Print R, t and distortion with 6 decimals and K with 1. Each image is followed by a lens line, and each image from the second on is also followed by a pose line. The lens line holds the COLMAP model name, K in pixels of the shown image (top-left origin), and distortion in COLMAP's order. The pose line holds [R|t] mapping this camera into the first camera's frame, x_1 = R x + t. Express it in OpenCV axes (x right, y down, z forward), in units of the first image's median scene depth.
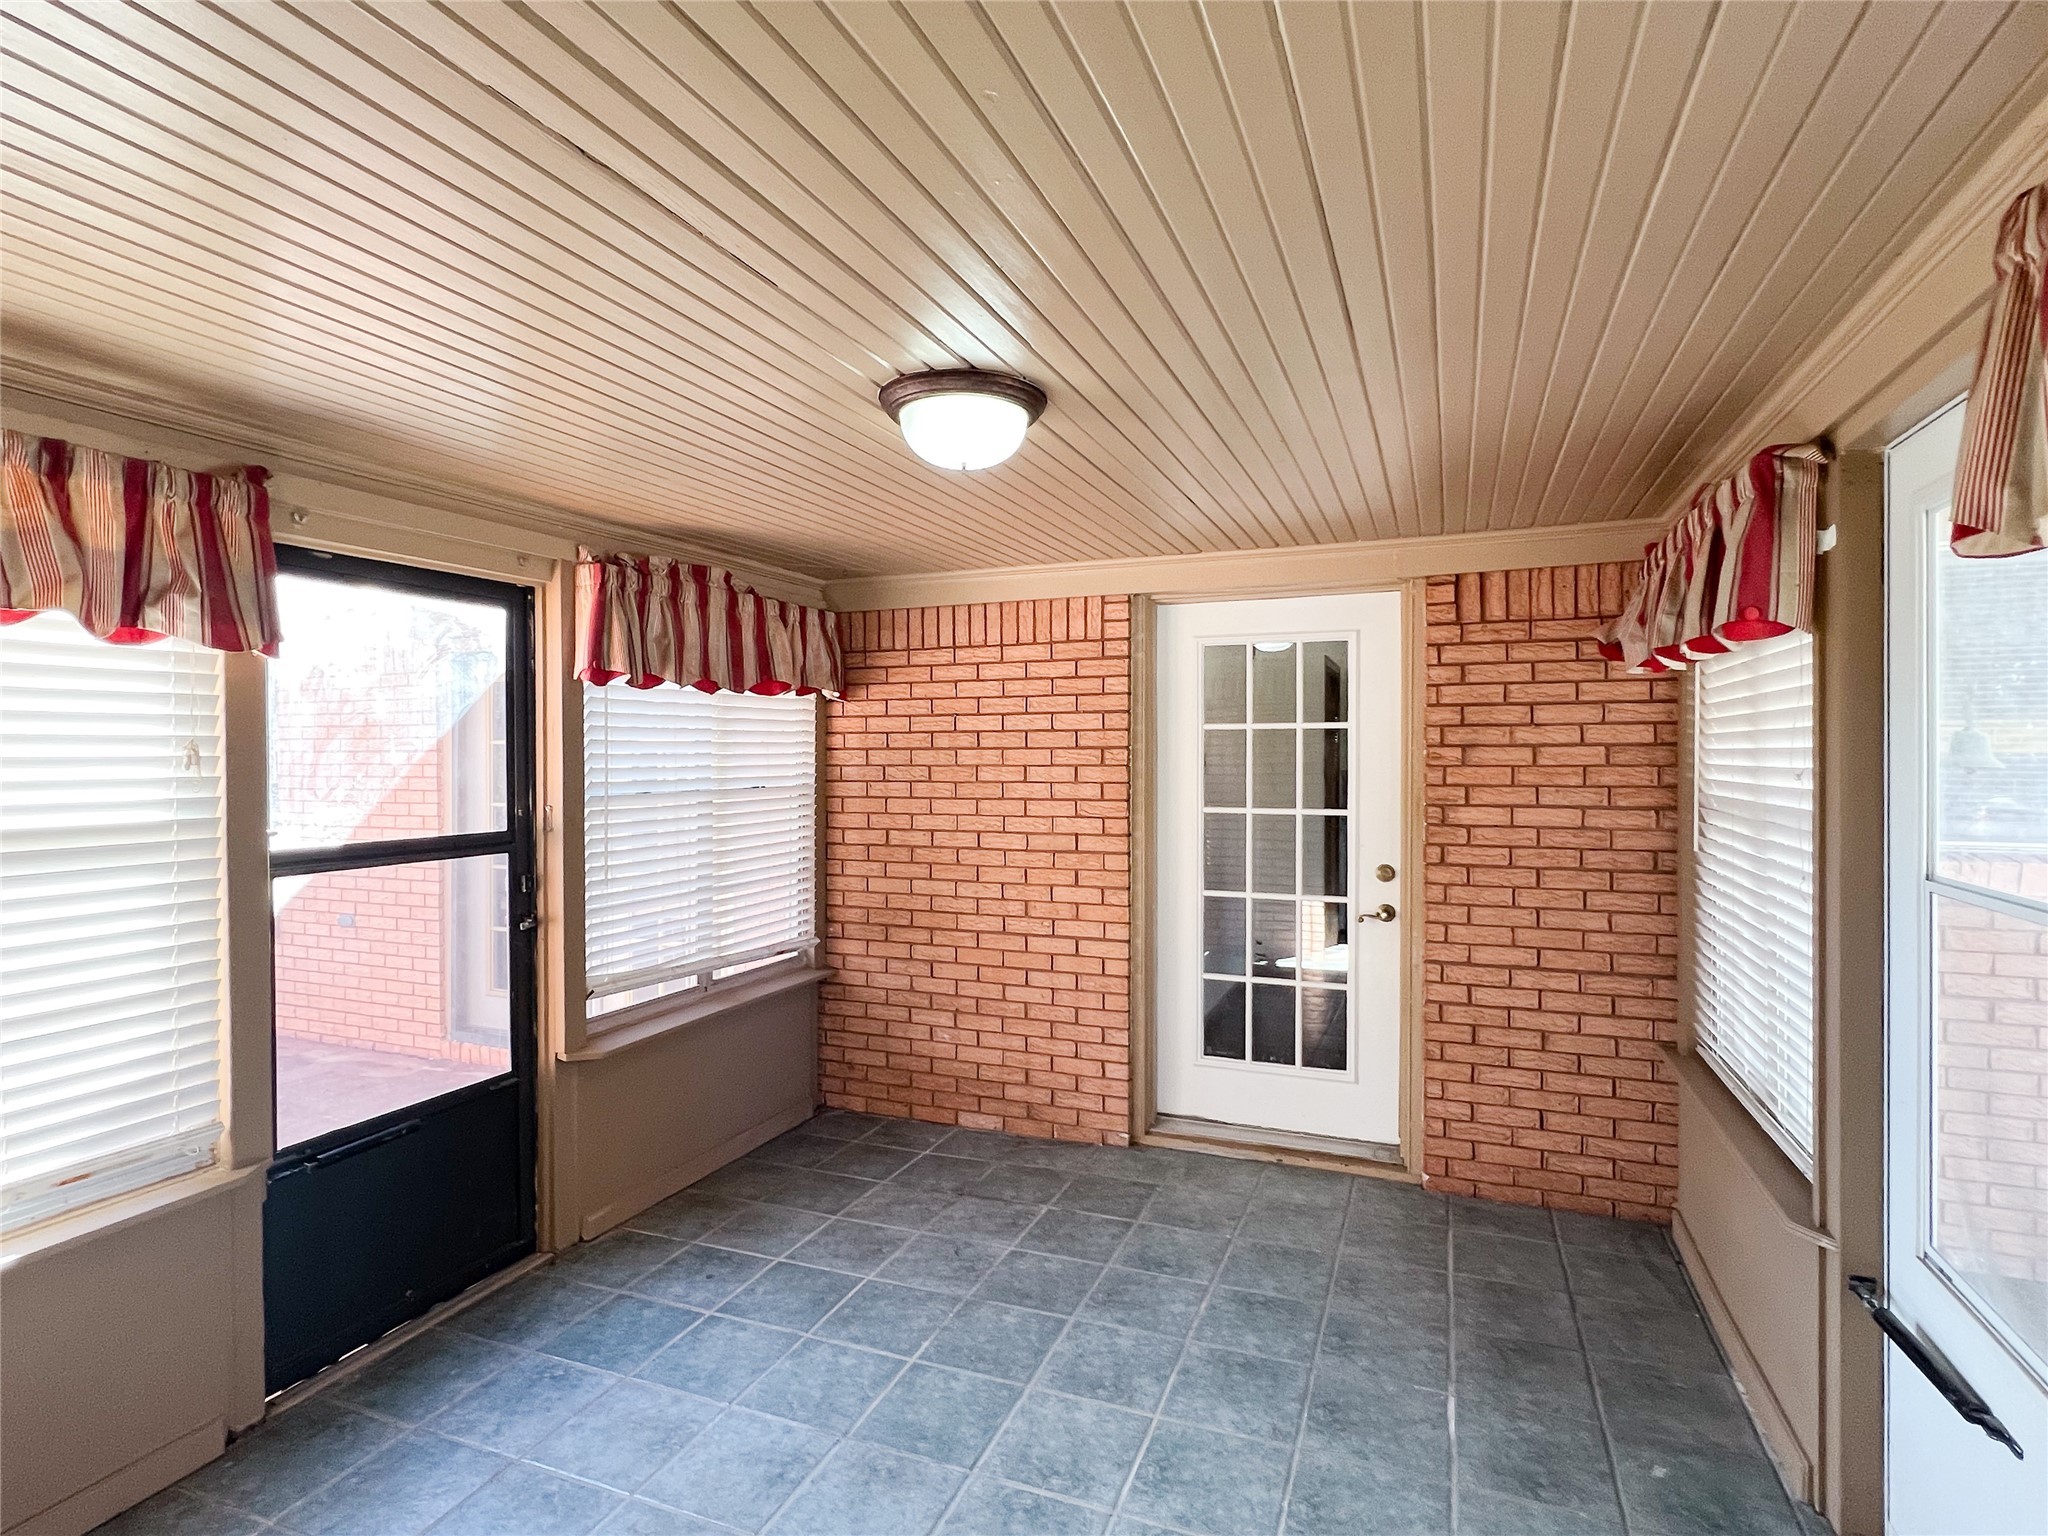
lens RADIAL K [[1049.9, 0, 1018.3], [0, 1049.9, 762.1], [0, 0, 1]] dist [0.000605, 0.000173]
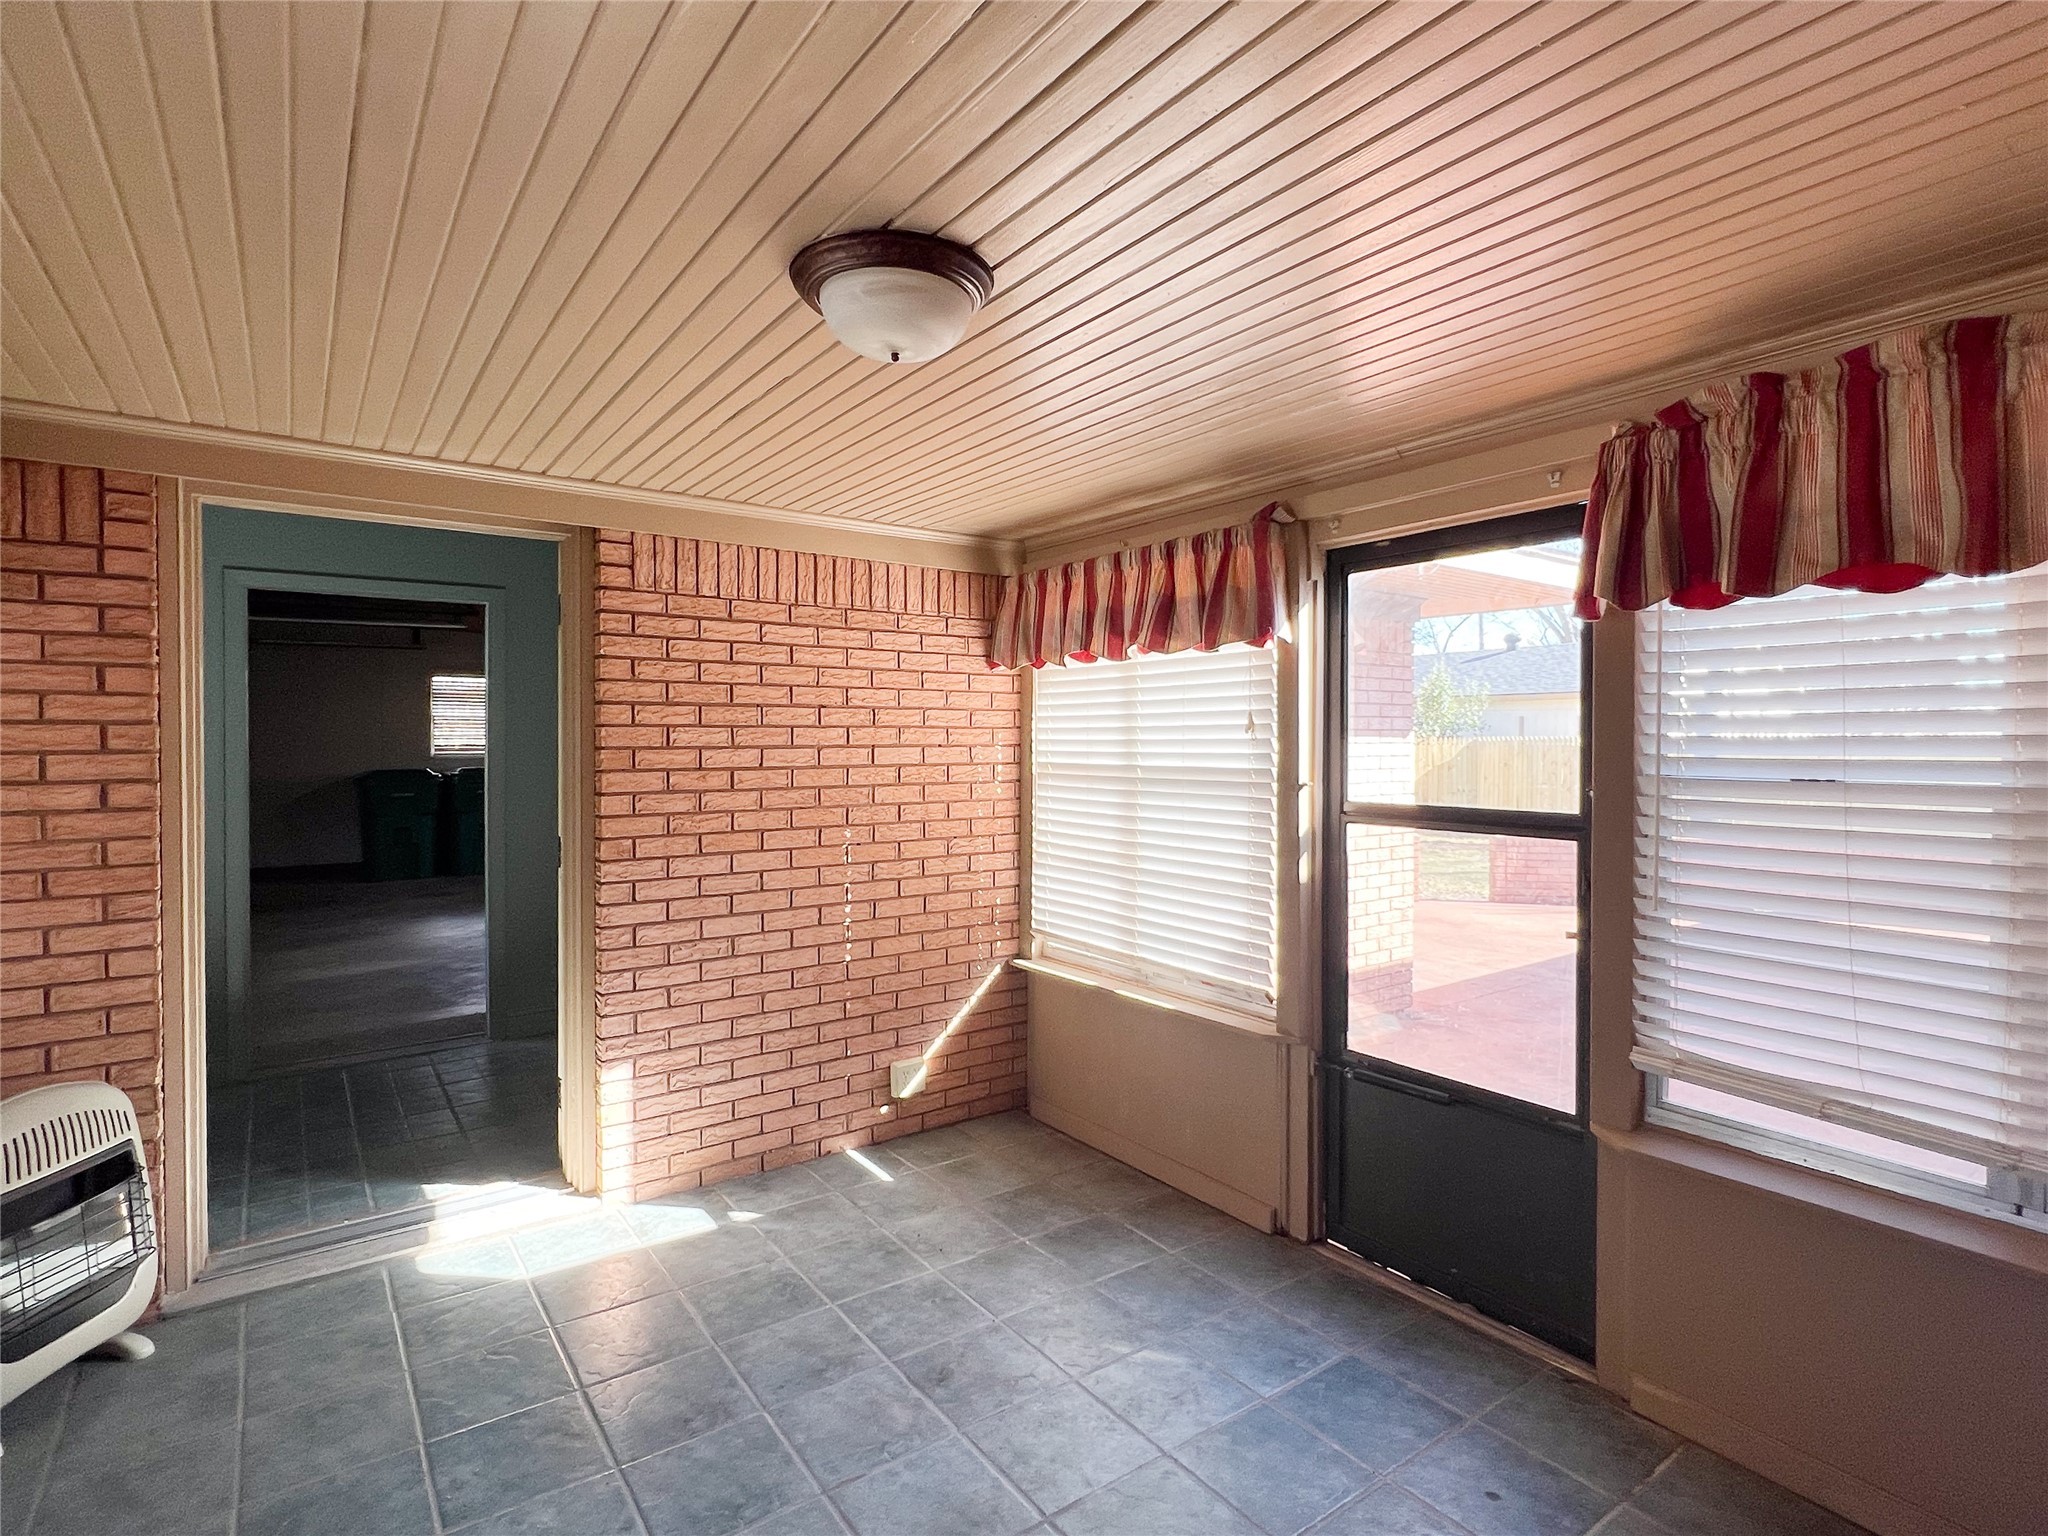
lens RADIAL K [[1049.9, 0, 1018.3], [0, 1049.9, 762.1], [0, 0, 1]] dist [0.000605, 0.000173]
pose [[-0.539060, 0.021433, -0.841994, 0.464452], [-0.002702, 0.999627, 0.027175, 0.006866], [0.842263, 0.016924, -0.538801, 1.212143]]
